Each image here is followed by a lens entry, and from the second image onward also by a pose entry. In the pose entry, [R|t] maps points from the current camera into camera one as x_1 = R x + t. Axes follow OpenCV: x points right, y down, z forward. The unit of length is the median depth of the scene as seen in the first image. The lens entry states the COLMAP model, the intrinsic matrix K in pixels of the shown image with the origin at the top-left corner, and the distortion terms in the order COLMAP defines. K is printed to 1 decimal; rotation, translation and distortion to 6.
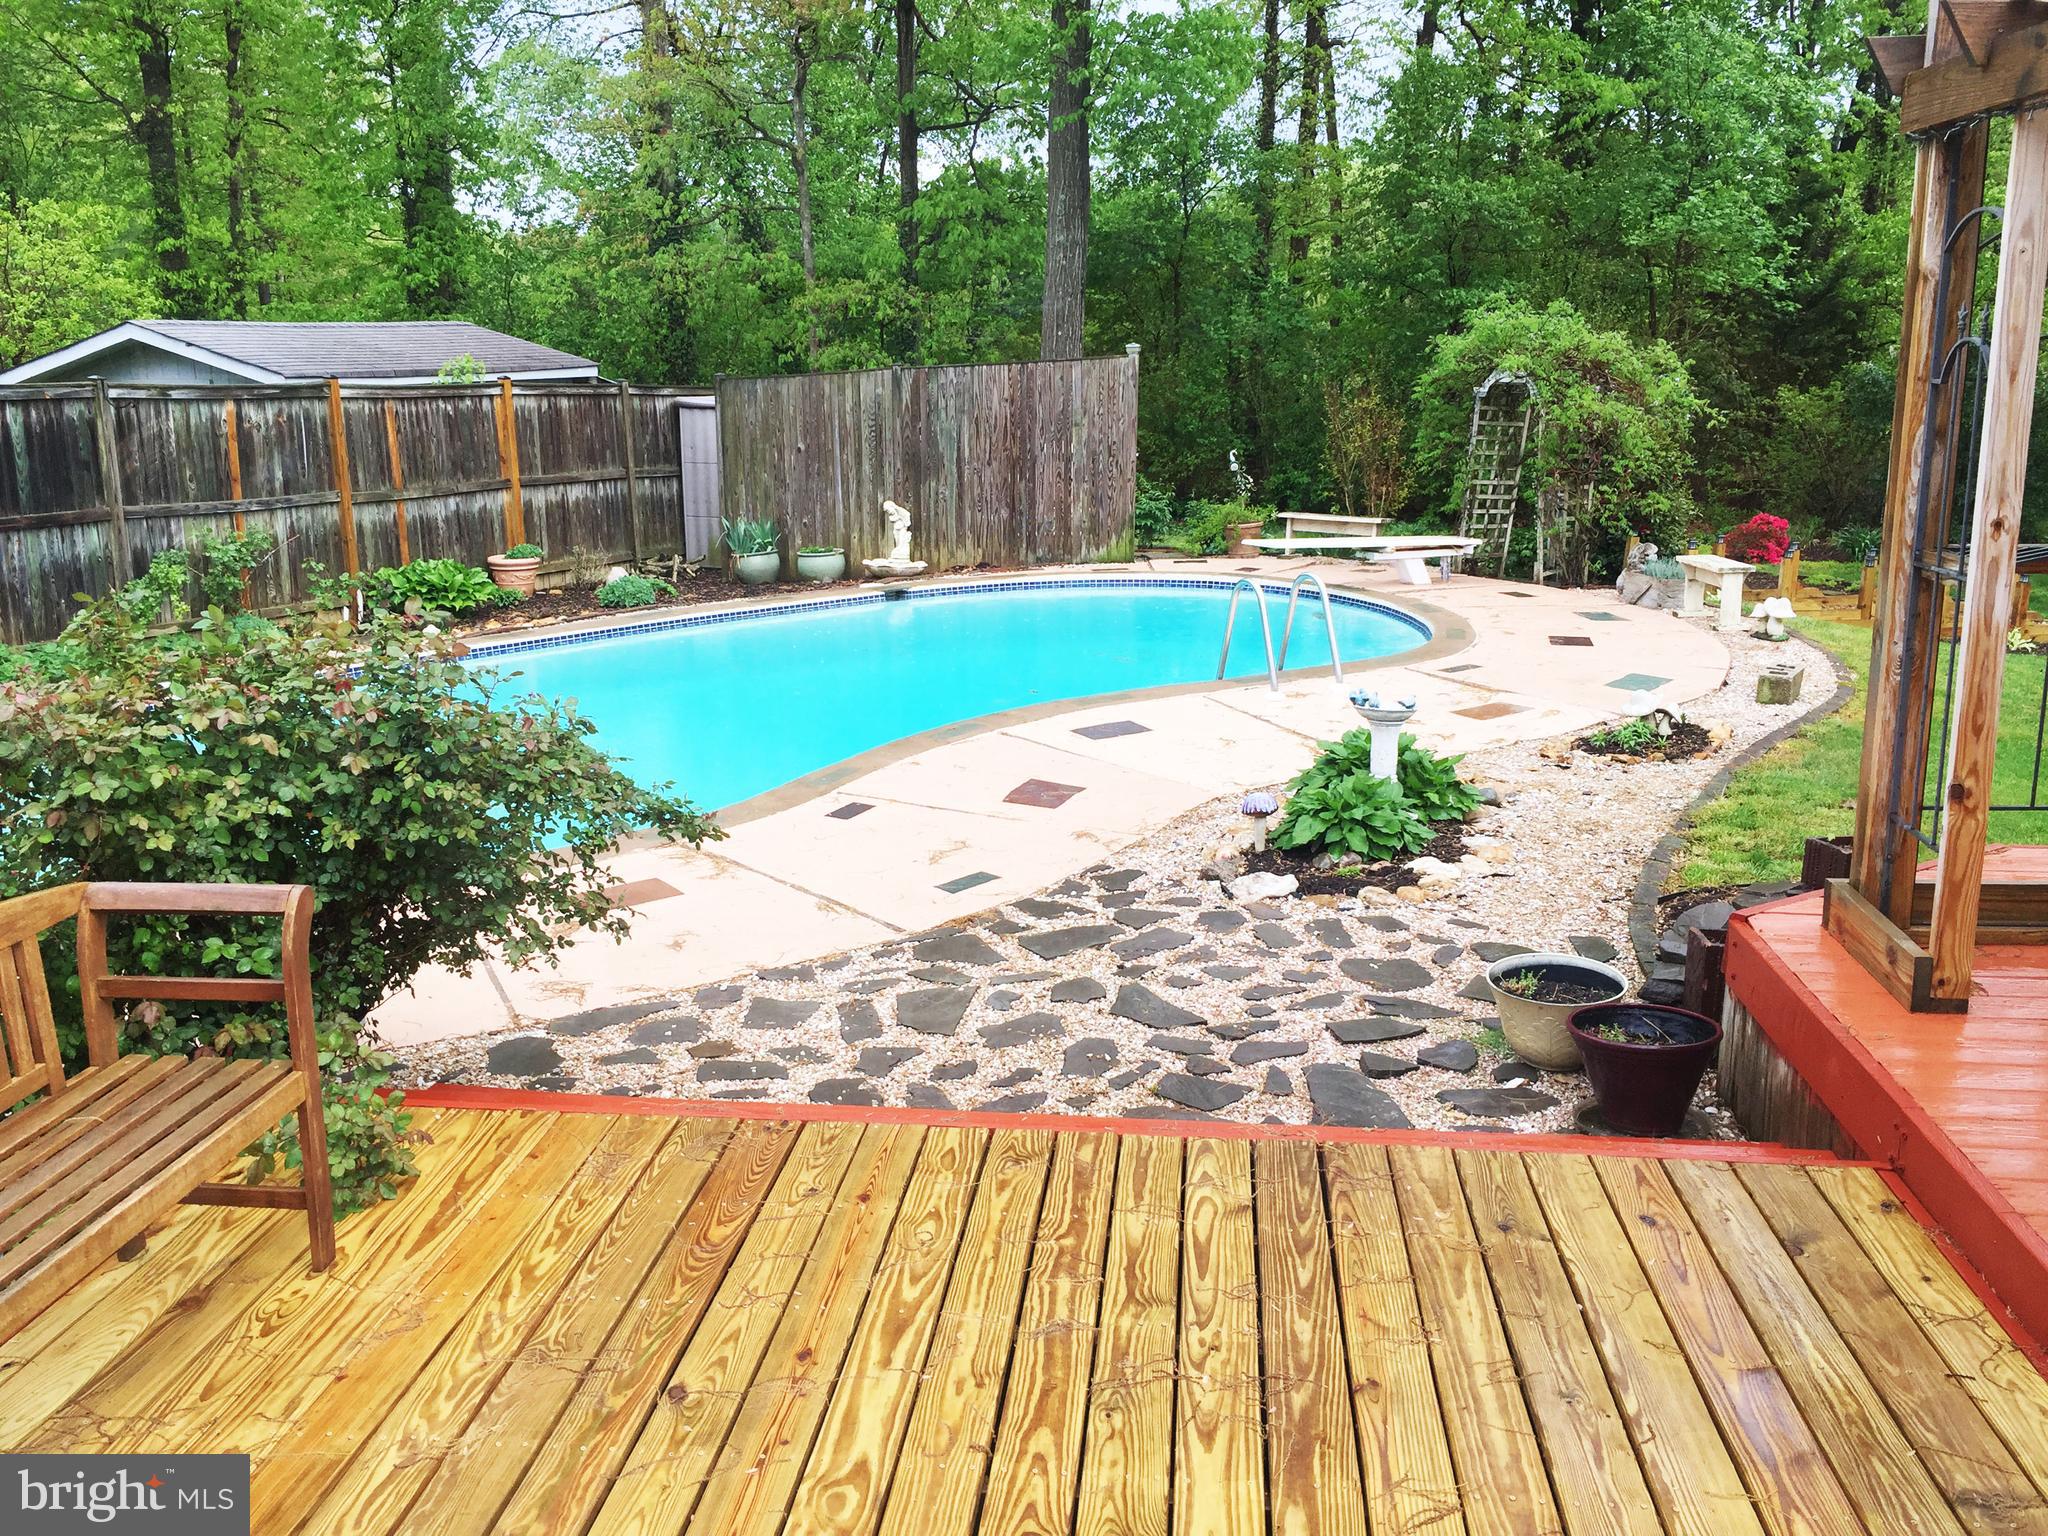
lens RADIAL K [[1751.1, 0, 1011.7], [0, 1751.1, 742.8], [0, 0, 1]] dist [0.079934, -0.106358]
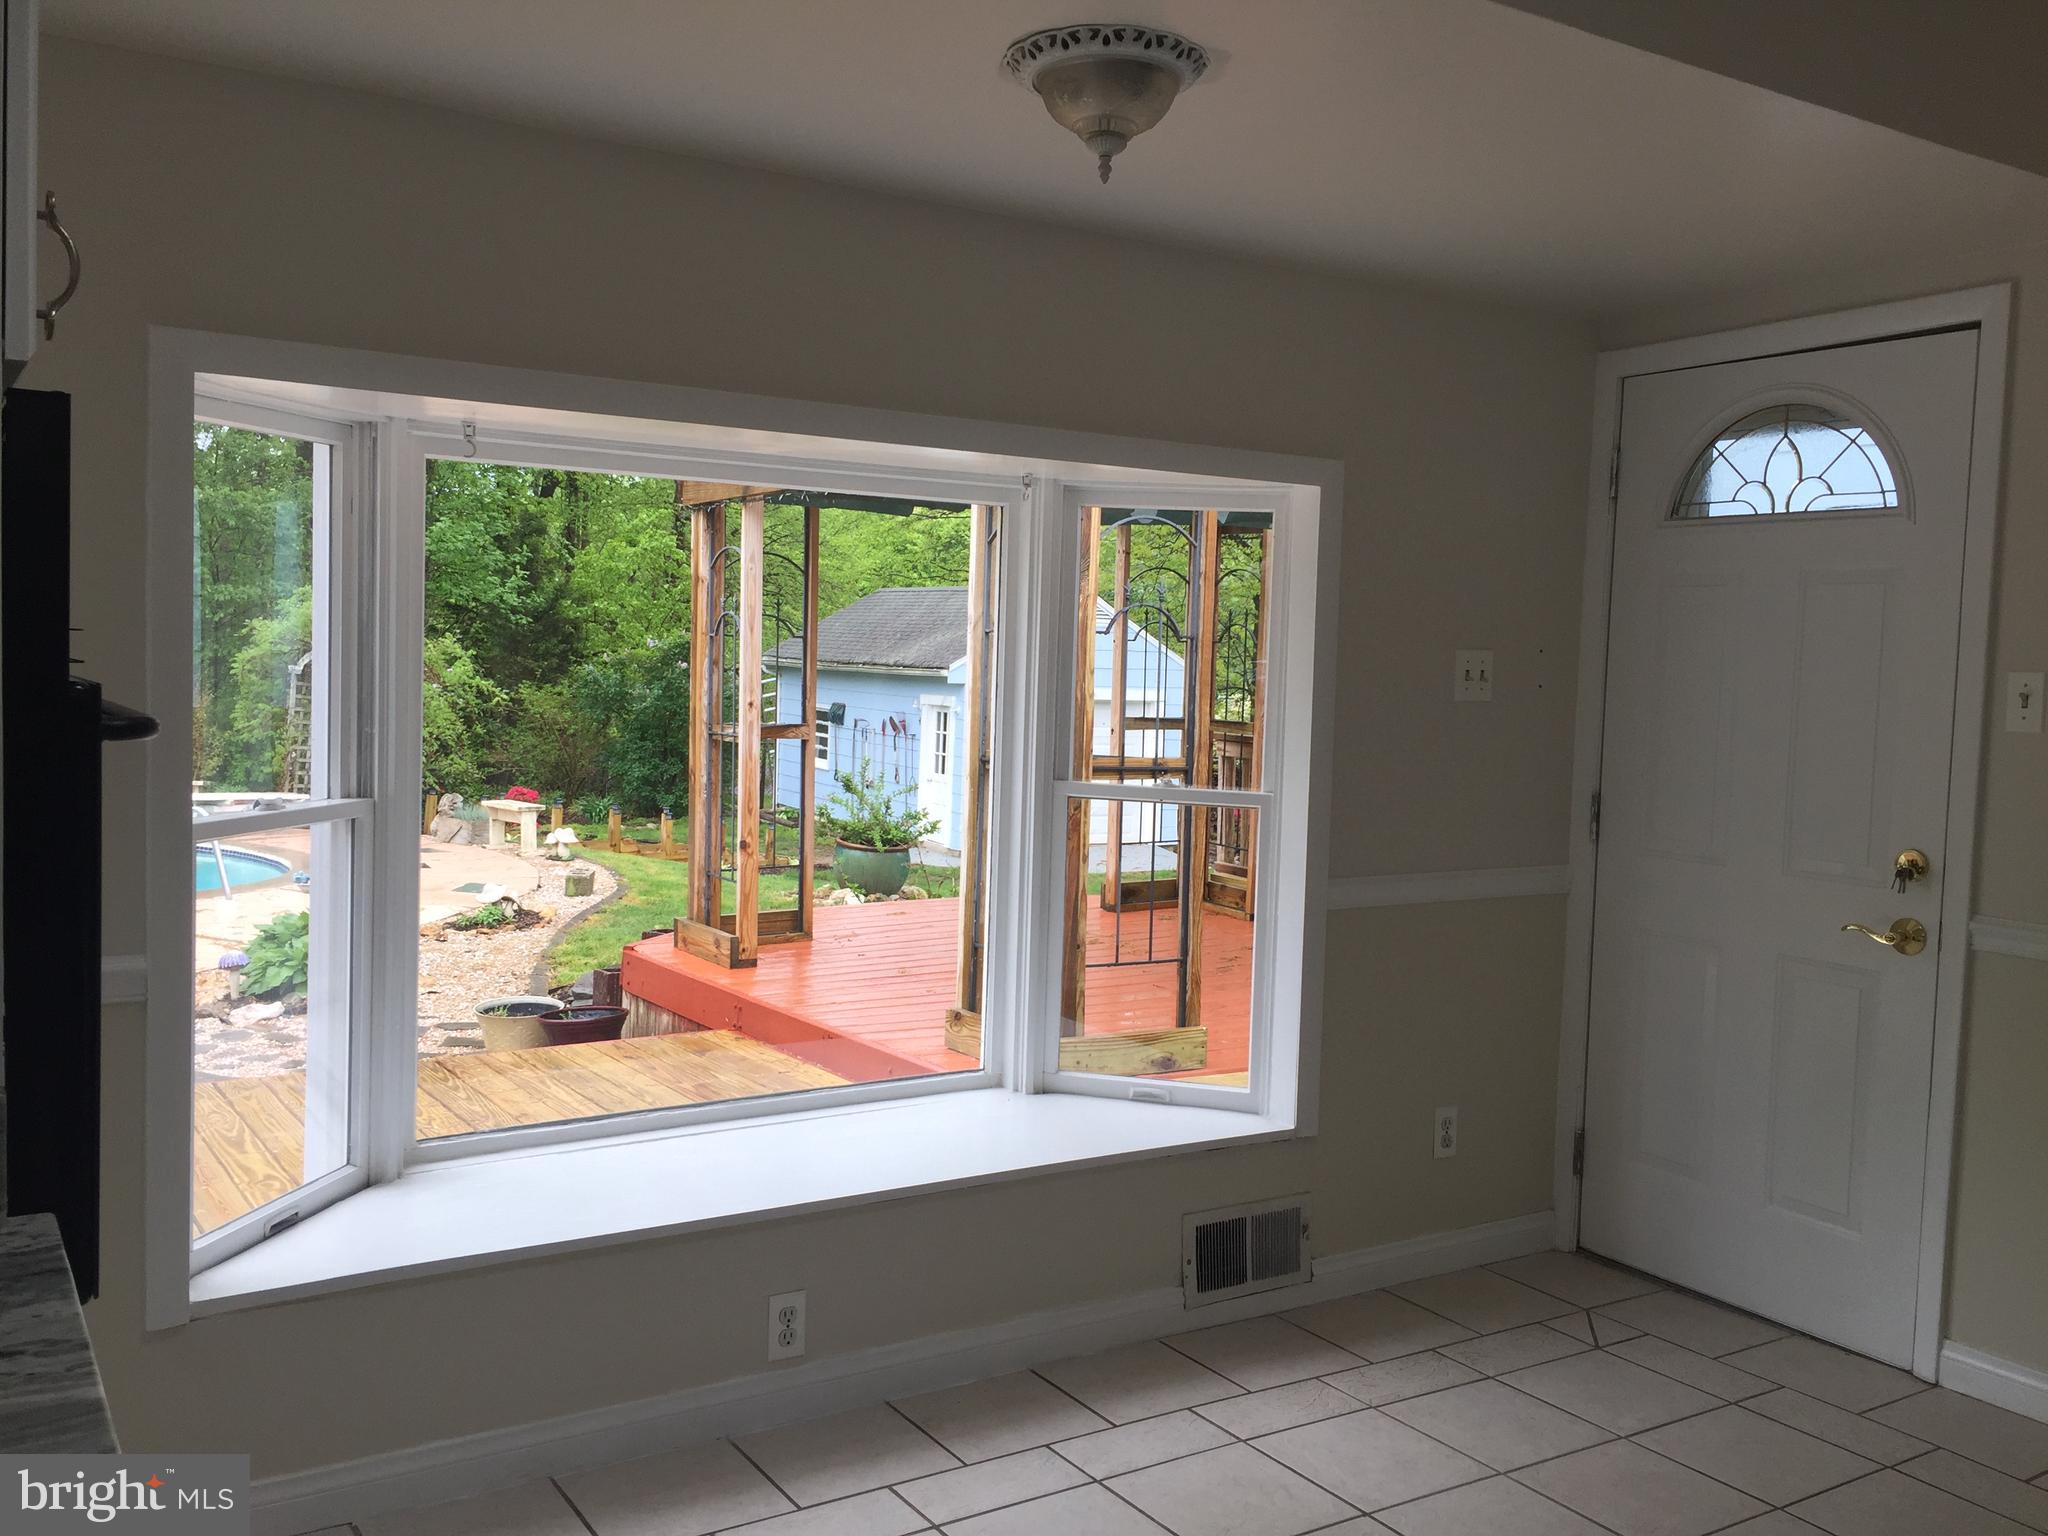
lens RADIAL K [[1751.1, 0, 1011.7], [0, 1751.1, 742.8], [0, 0, 1]] dist [0.079934, -0.106358]
pose [[0.768501, 0.005804, 0.639822, -0.141937], [0.104559, 0.985378, -0.134527, 0.064536], [-0.631247, 0.170283, 0.756657, -0.195827]]
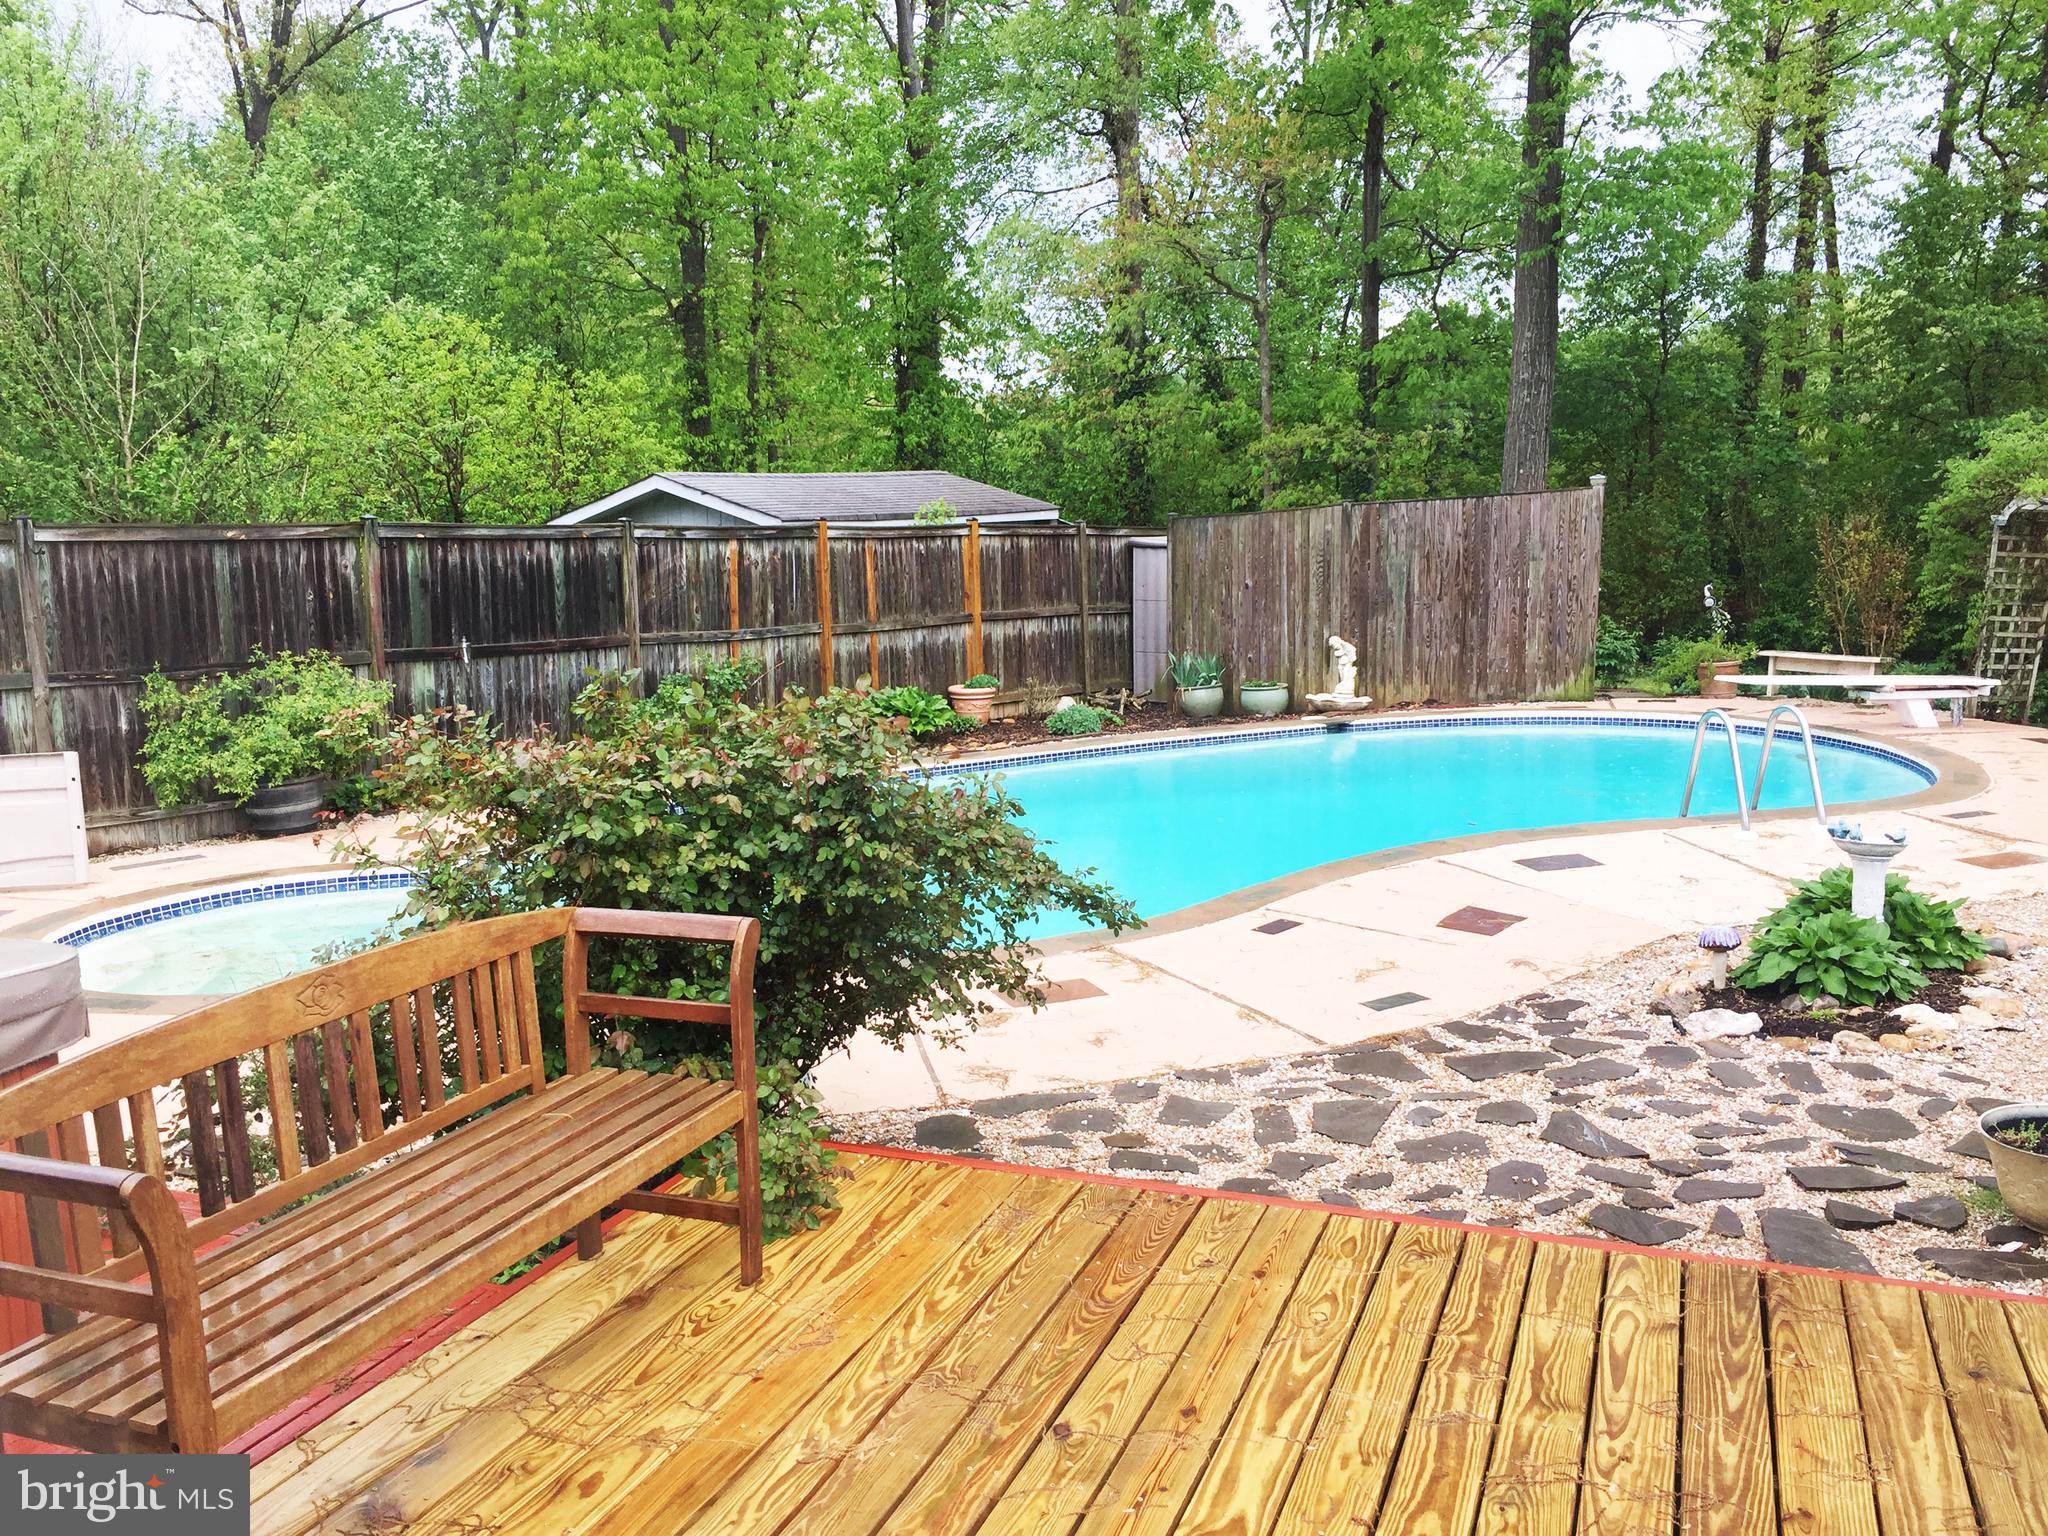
lens RADIAL K [[1748.7, 0, 1010.7], [0, 1748.7, 759.7], [0, 0, 1]] dist [0.079702, -0.115255]
pose [[0.967365, 0.025258, -0.252126, 0.006644], [-0.044100, 0.996616, -0.069363, 0.013251], [0.249521, 0.078218, 0.965205, -0.003369]]
